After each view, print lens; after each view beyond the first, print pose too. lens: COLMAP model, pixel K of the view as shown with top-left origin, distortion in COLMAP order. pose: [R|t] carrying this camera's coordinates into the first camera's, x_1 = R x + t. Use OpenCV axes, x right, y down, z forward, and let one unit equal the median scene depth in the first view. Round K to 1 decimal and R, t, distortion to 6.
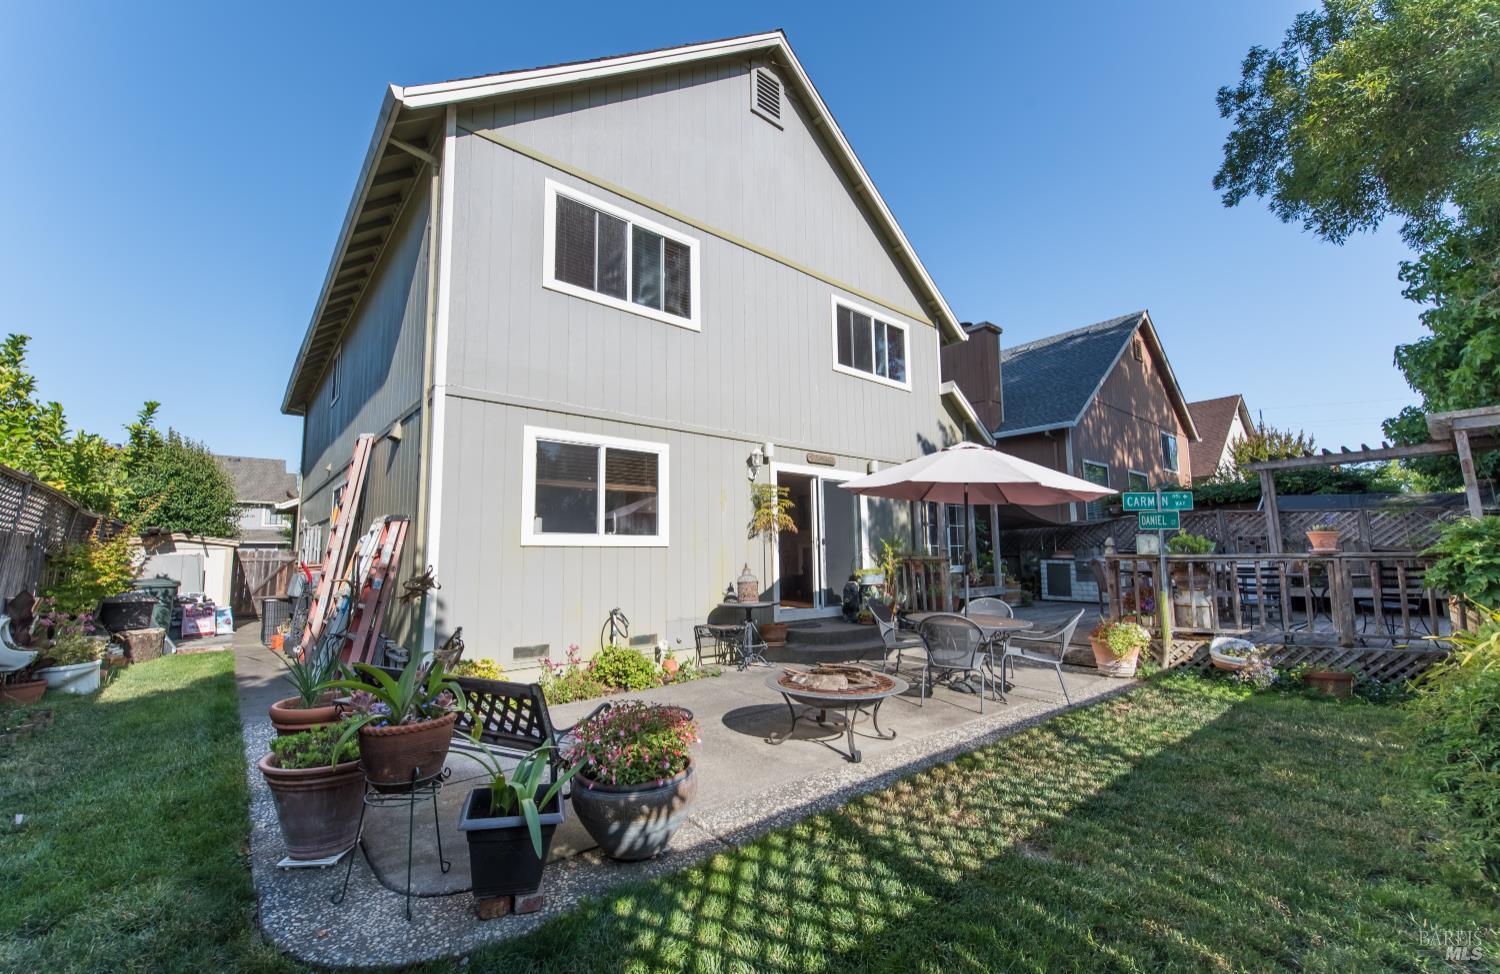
lens RADIAL K [[585.2, 0, 750.0], [0, 585.2, 475.2], [0, 0, 1]] dist [0.002074, -0.000492]
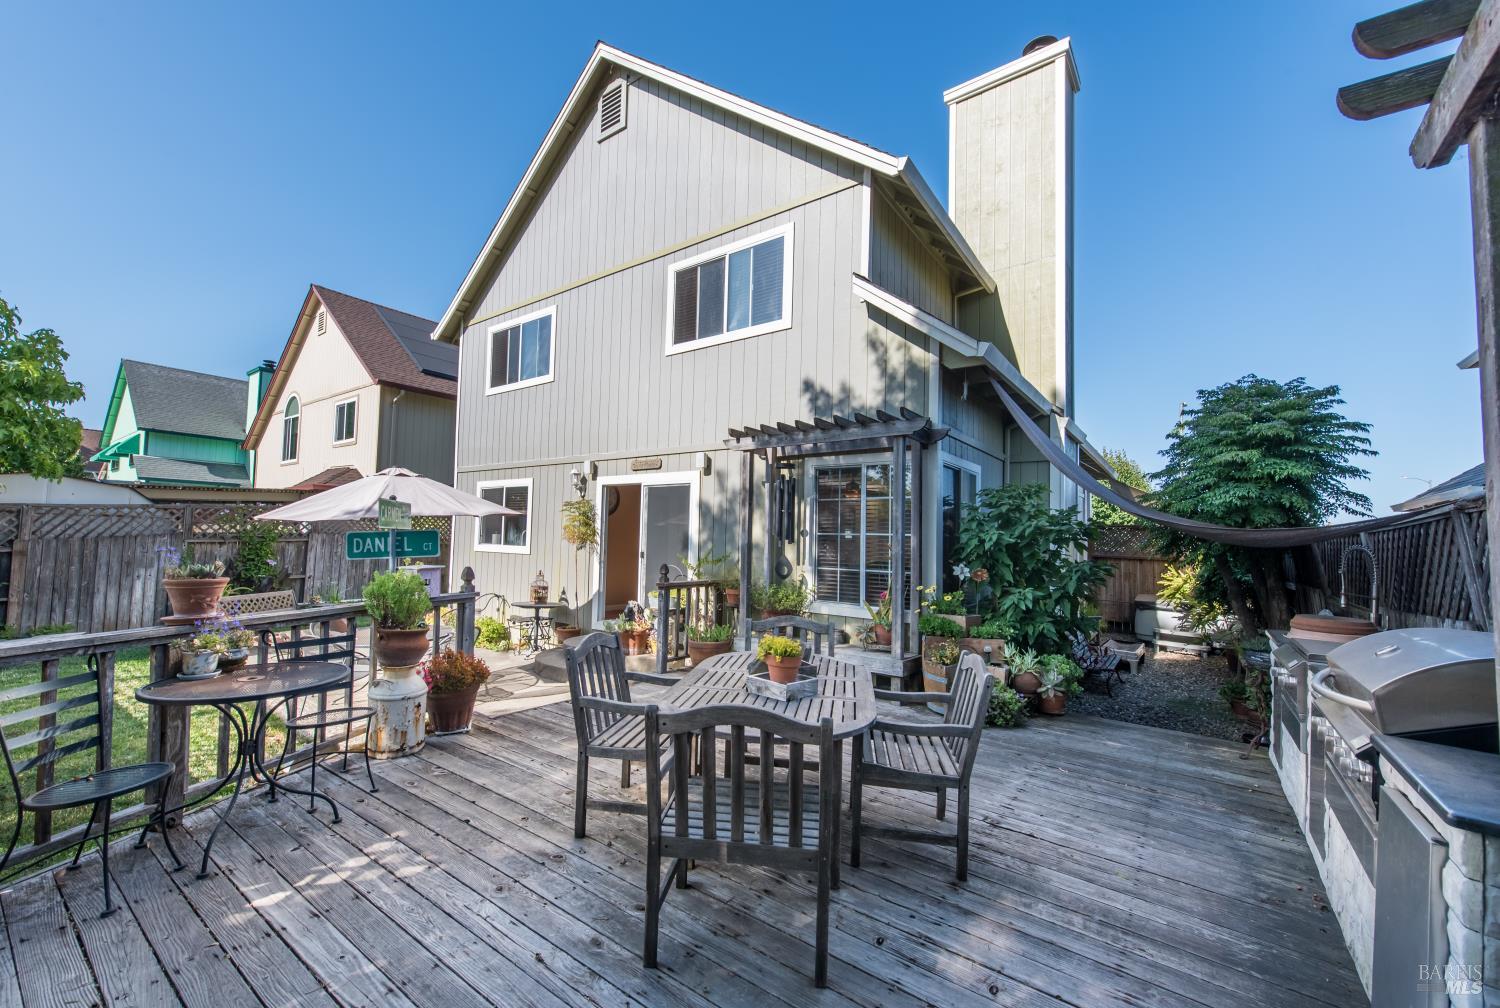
lens RADIAL K [[586.9, 0, 751.0], [0, 586.9, 517.5], [0, 0, 1]] dist [0.012271, -0.000273]
pose [[0.250768, -0.045652, -0.966970, 1.073724], [0.083304, 0.996200, -0.025428, 0.094538], [0.964456, -0.074176, 0.253618, 0.956713]]
